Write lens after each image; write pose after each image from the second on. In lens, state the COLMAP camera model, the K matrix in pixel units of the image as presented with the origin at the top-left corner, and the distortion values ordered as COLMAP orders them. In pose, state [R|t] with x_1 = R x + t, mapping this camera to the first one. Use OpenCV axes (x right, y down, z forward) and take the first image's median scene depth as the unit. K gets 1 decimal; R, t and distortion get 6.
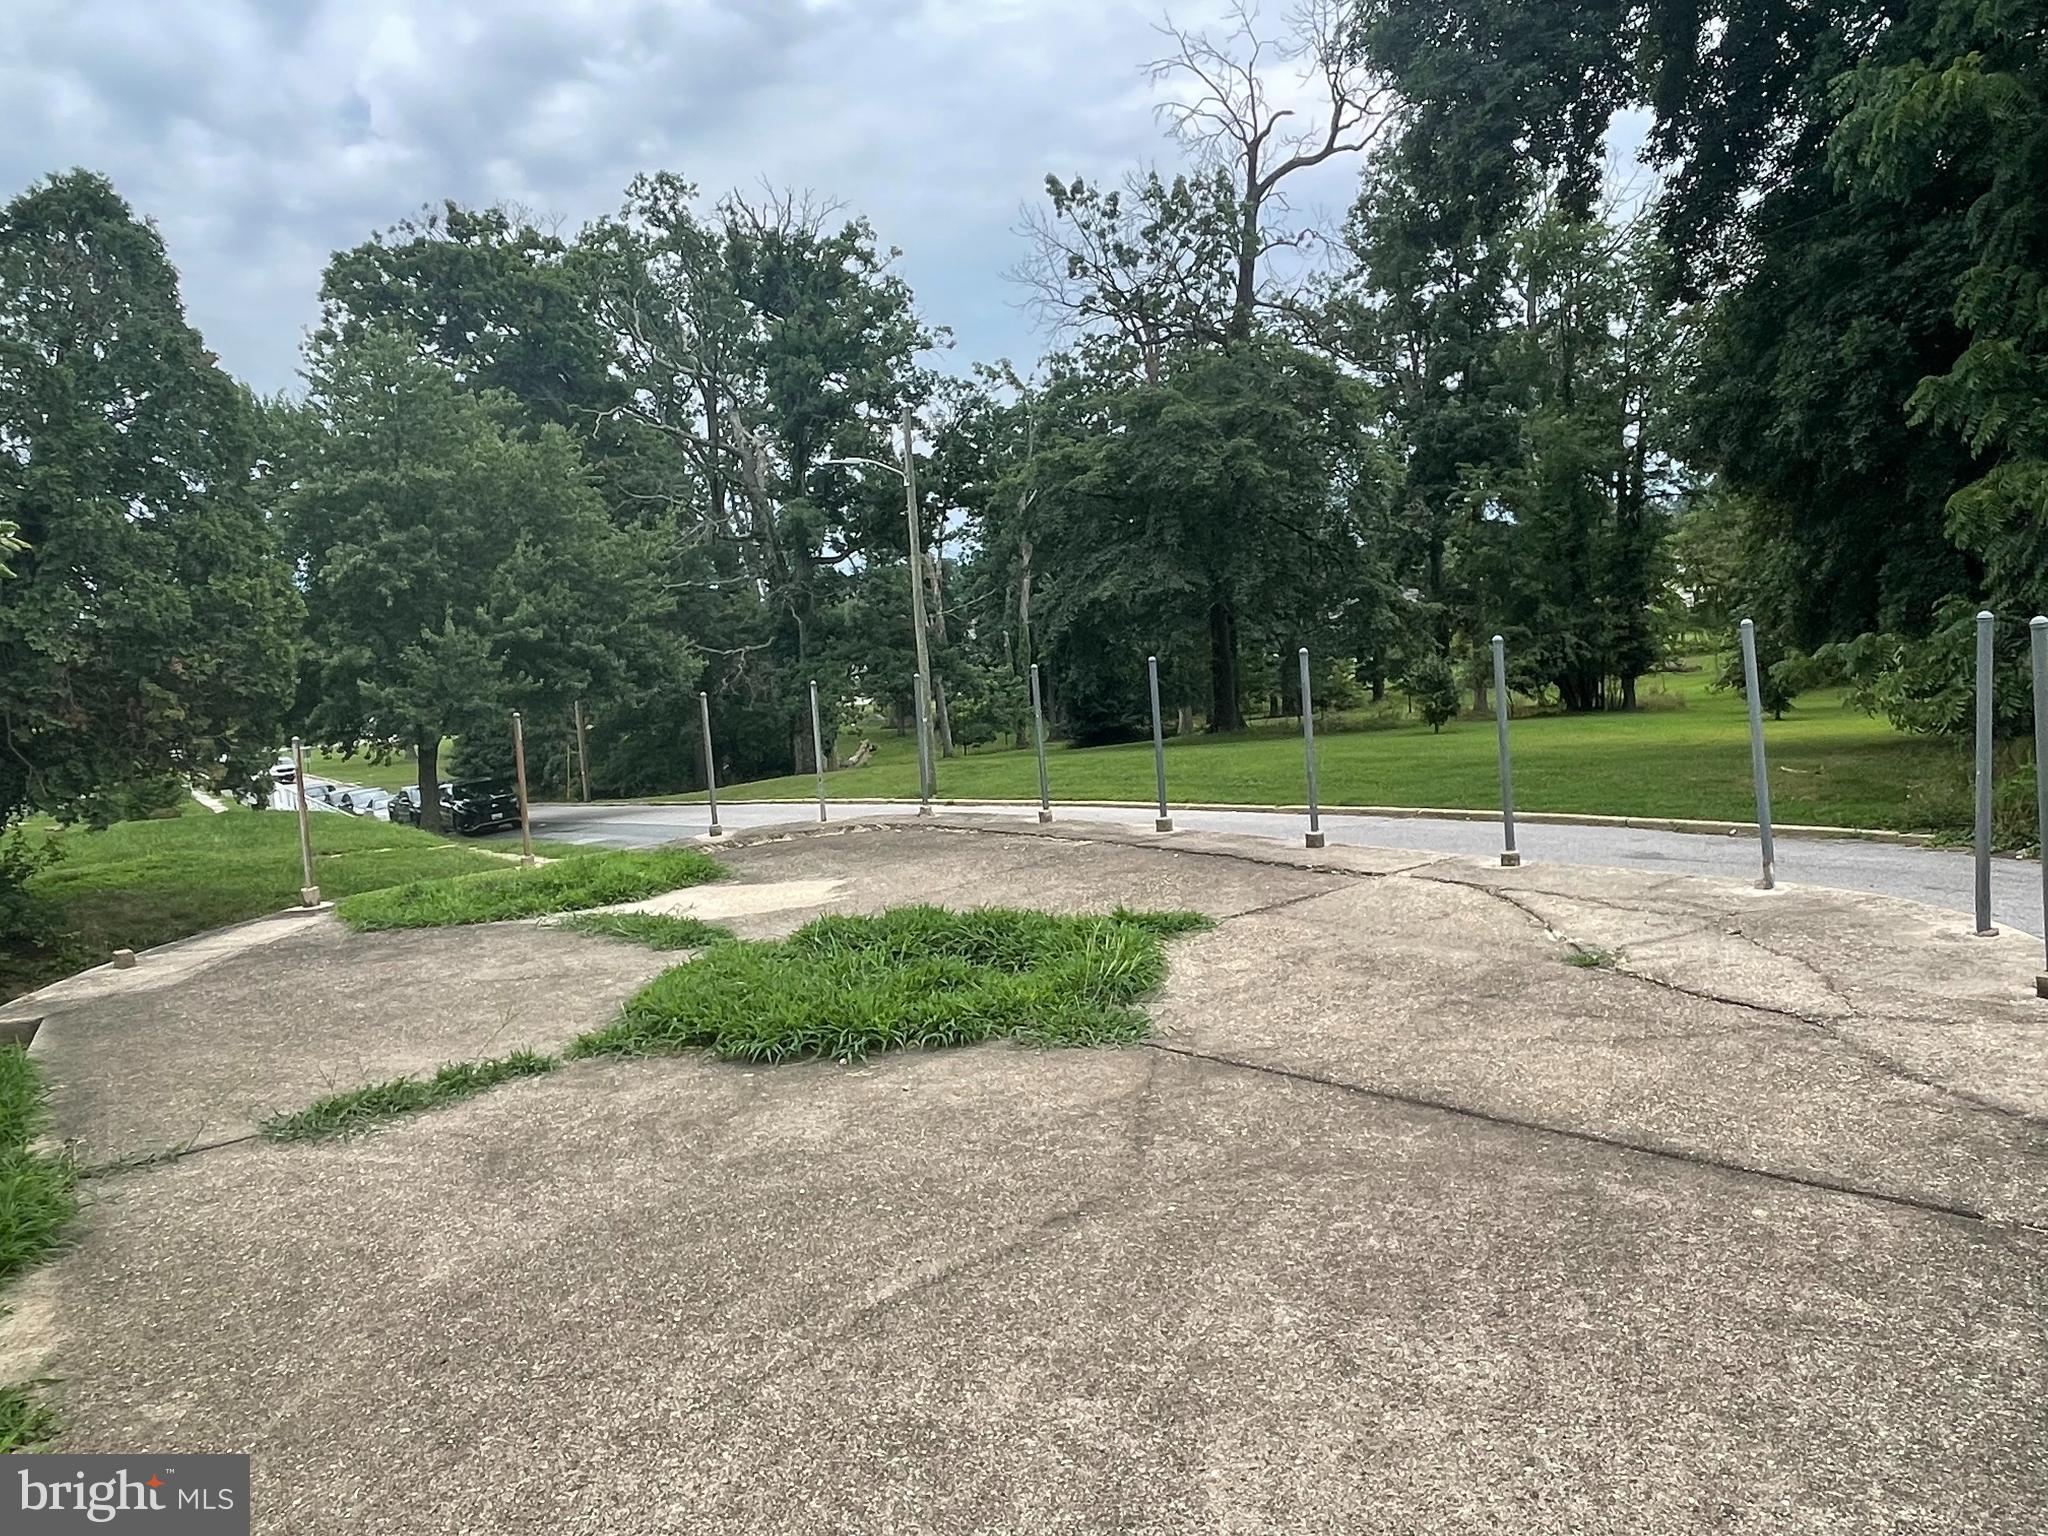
lens RADIAL K [[1506.3, 0, 1027.5], [0, 1506.3, 778.6], [0, 0, 1]] dist [0.017109, -0.022601]
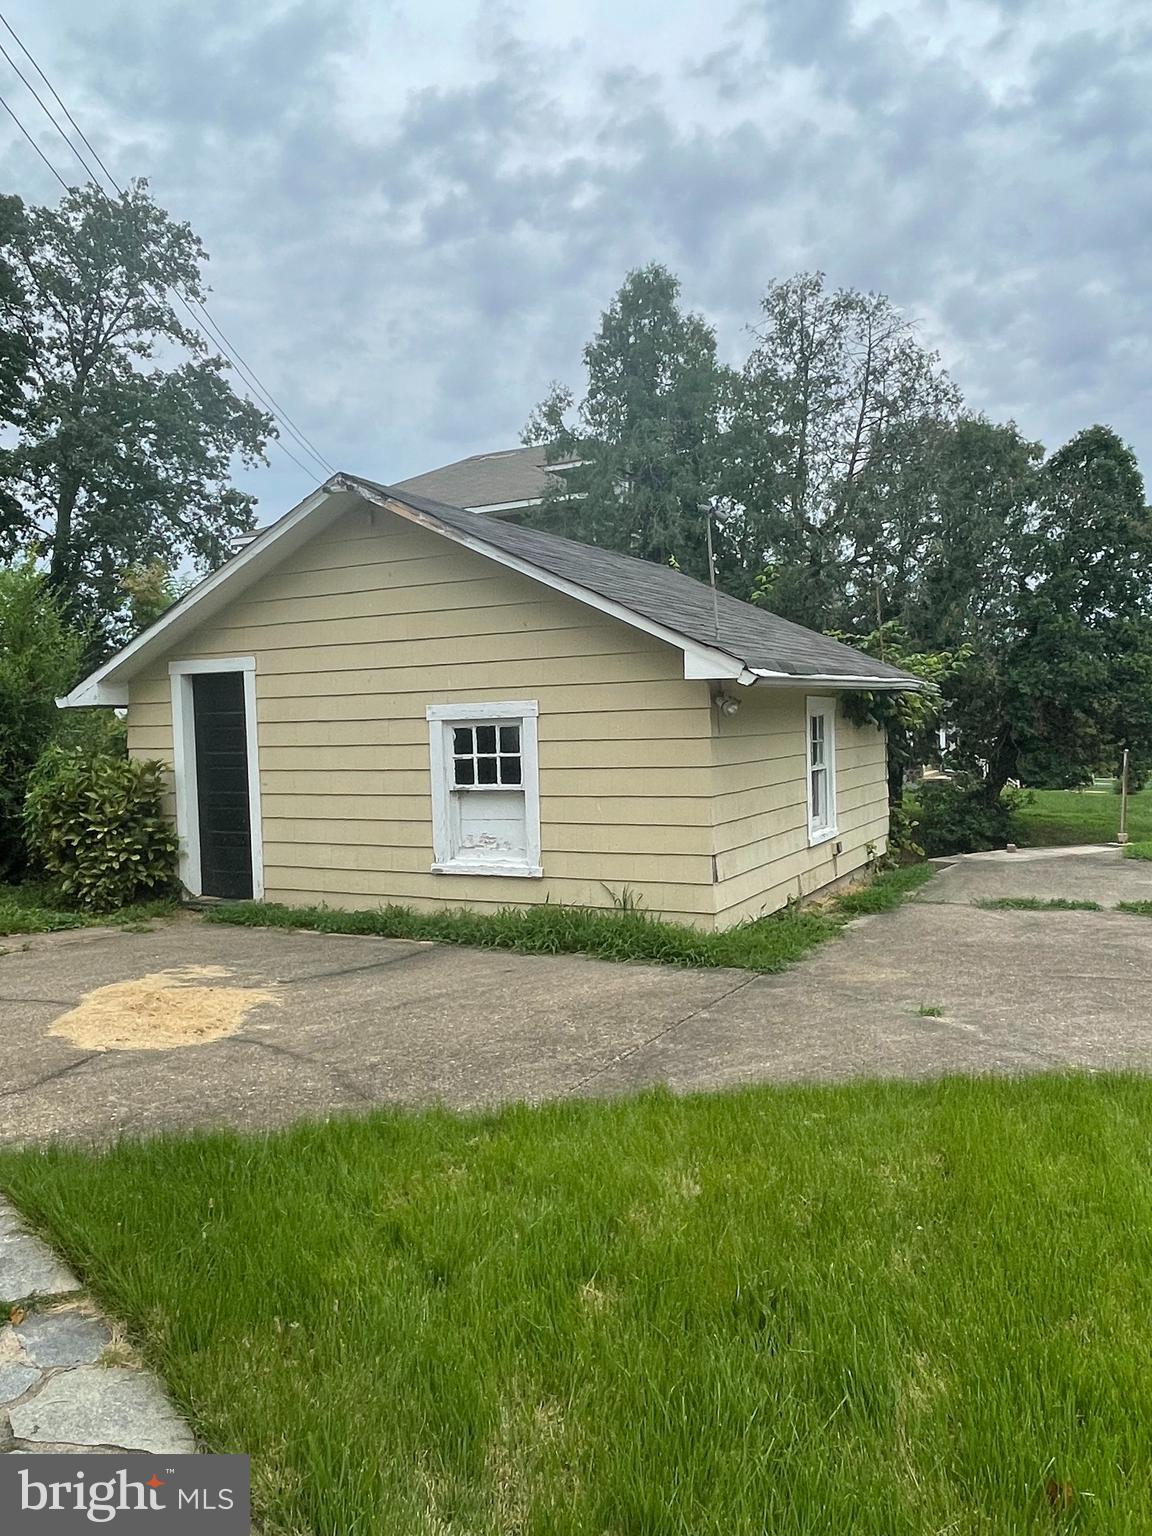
lens RADIAL K [[1129.7, 0, 550.5], [0, 1129.7, 755.7], [0, 0, 1]] dist [0.017109, -0.022601]
pose [[0.481659, 0.099601, -0.870680, 0.301360], [-0.112789, 0.992303, 0.051119, -0.009669], [0.869070, 0.073581, 0.489186, -0.214829]]
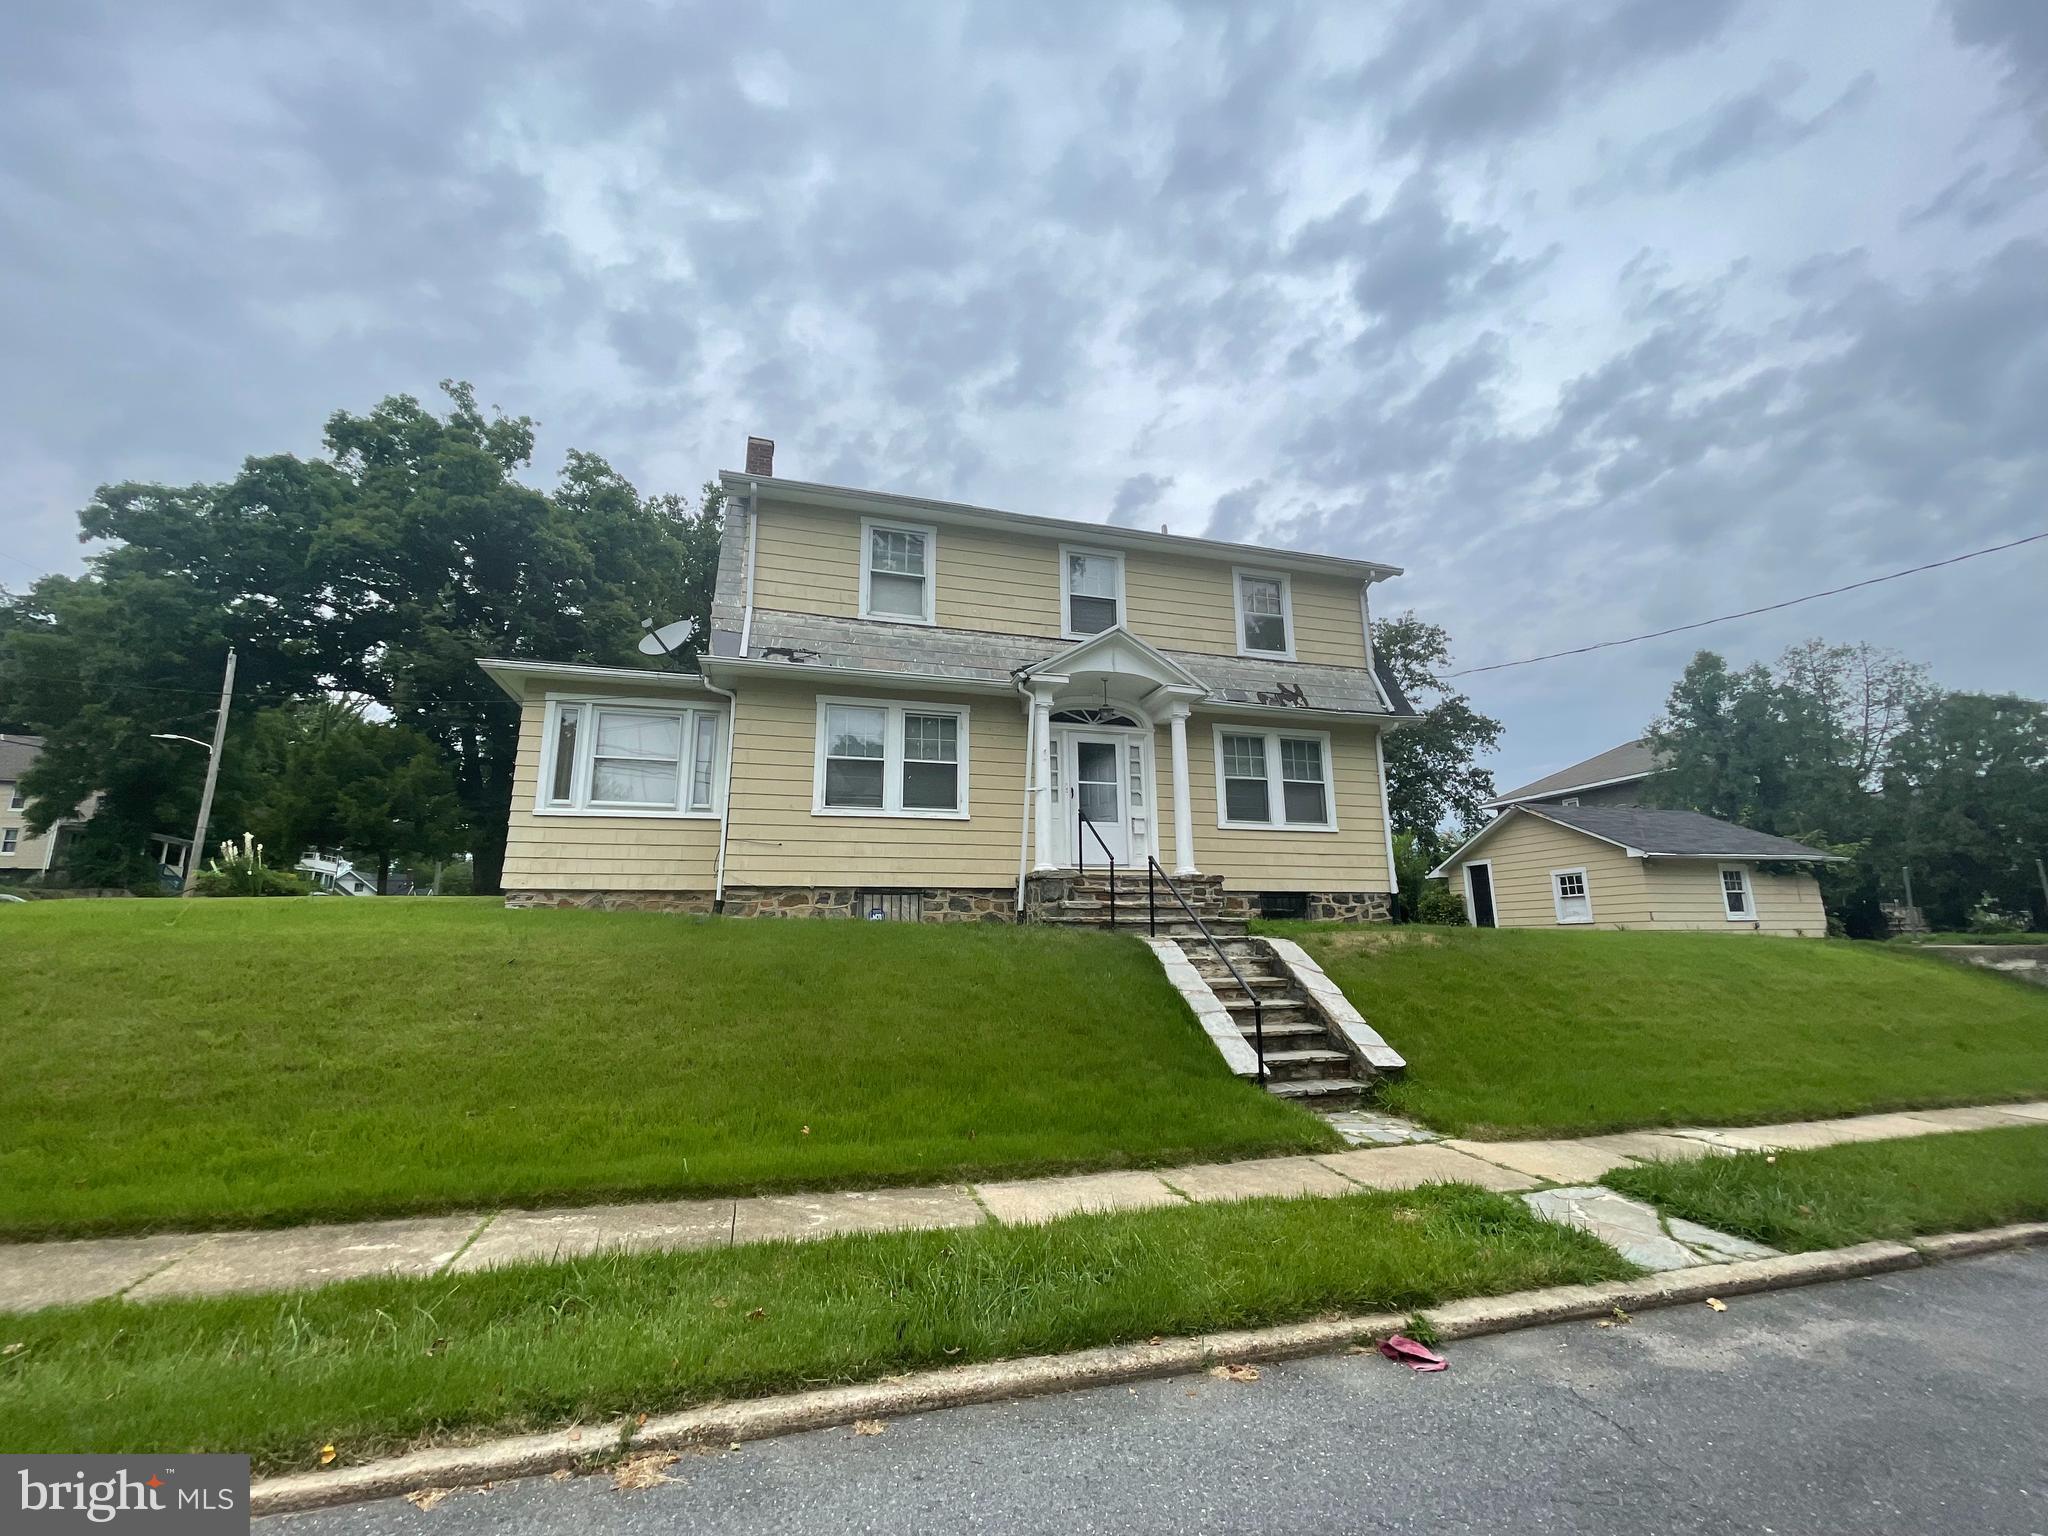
lens RADIAL K [[824.6, 0, 1024.9], [0, 824.6, 795.1], [0, 0, 1]] dist [-0.006614, 0.002692]
pose [[-0.273488, -0.081159, -0.958445, 1.950786], [-0.068273, 0.995559, -0.064820, 0.045072], [0.959449, 0.047708, -0.277814, -0.596848]]
